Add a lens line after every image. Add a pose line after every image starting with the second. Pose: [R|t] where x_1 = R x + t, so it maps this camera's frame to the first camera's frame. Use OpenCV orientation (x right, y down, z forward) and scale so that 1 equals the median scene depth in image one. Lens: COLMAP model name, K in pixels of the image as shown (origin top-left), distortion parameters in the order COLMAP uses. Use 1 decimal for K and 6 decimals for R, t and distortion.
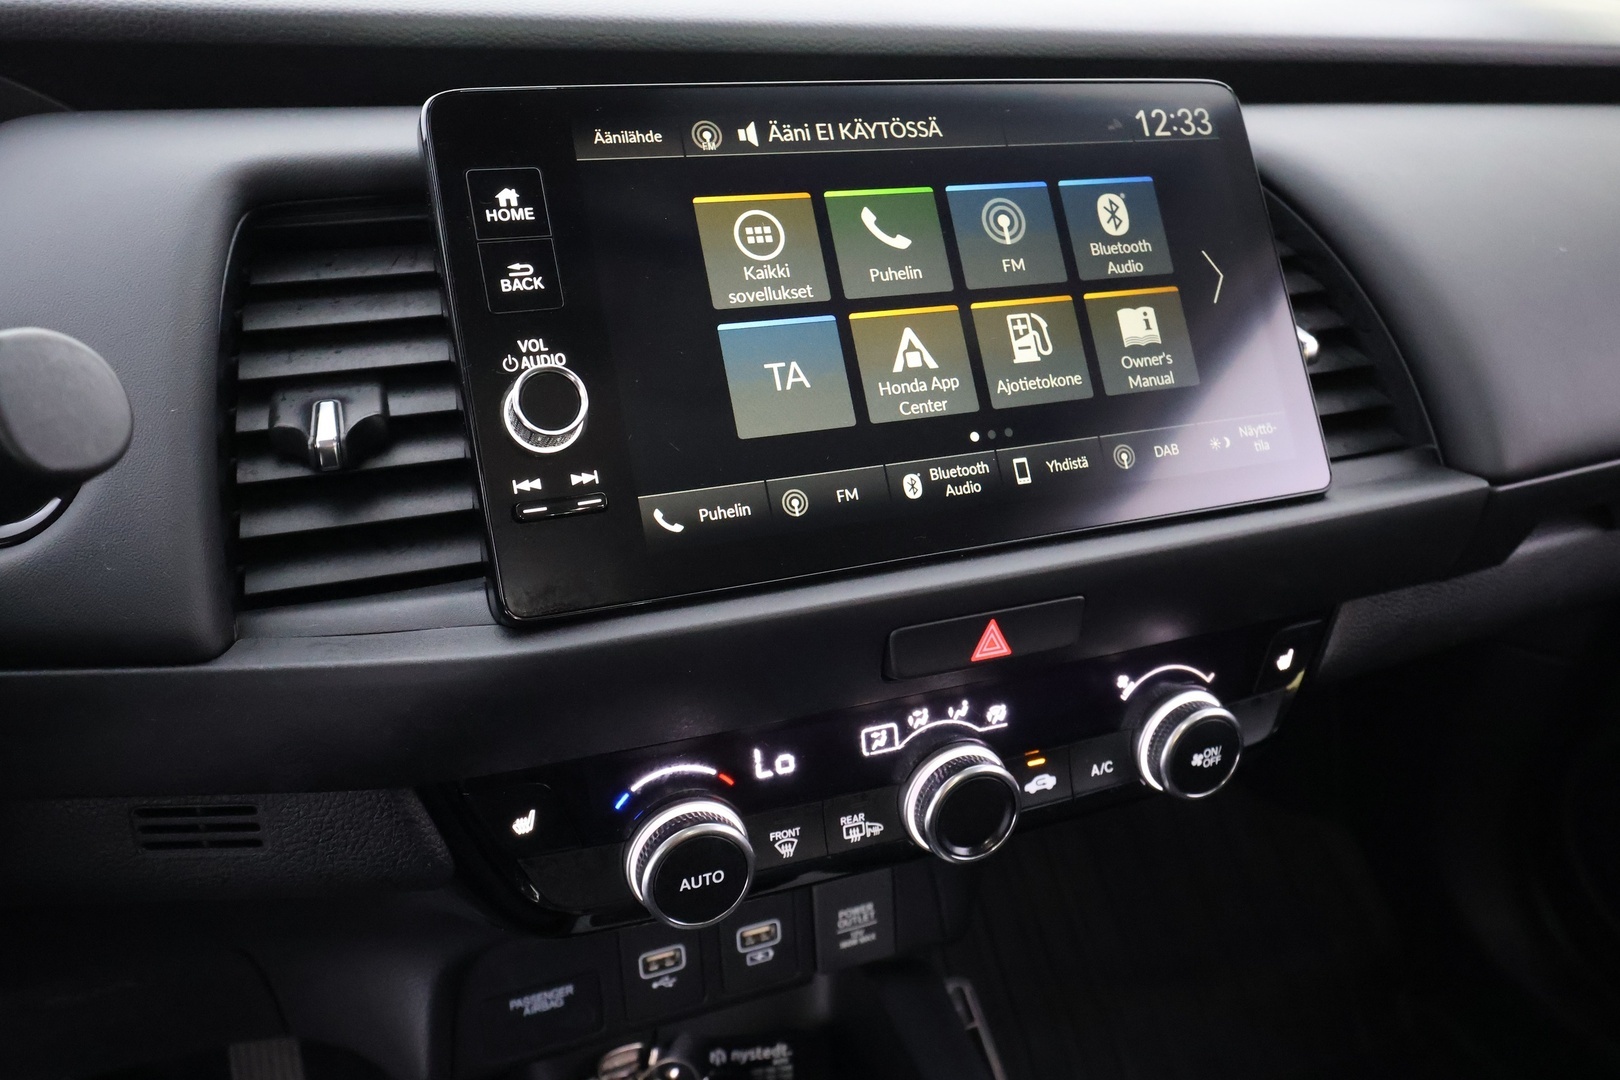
lens RADIAL K [[1278.9, 0, 819.5], [0, 1278.9, 539.9], [0, 0, 1]] dist [-0.003675, 0.012709]
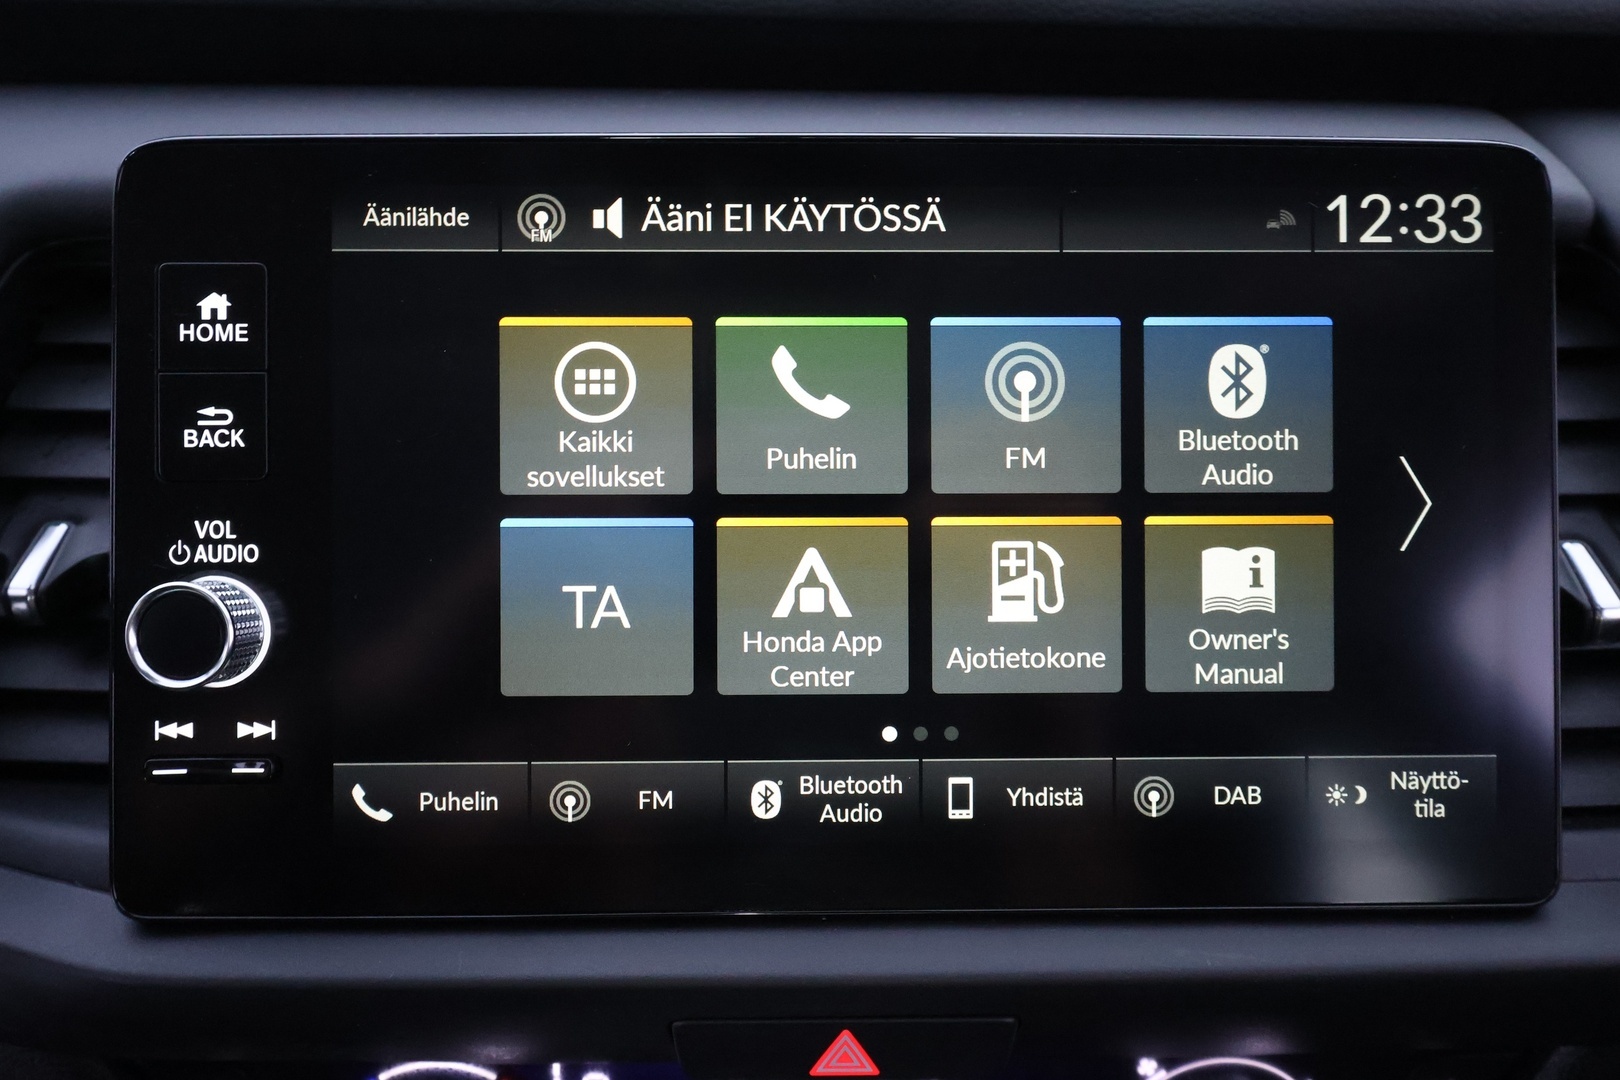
lens RADIAL K [[1278.9, 0, 813.5], [0, 1278.9, 543.9], [0, 0, 1]] dist [-0.003675, 0.012709]
pose [[0.929841, 0.187783, -0.316438, 0.255824], [-0.140828, 0.976114, 0.165436, -0.258617], [0.339946, -0.109266, 0.934076, 0.385916]]
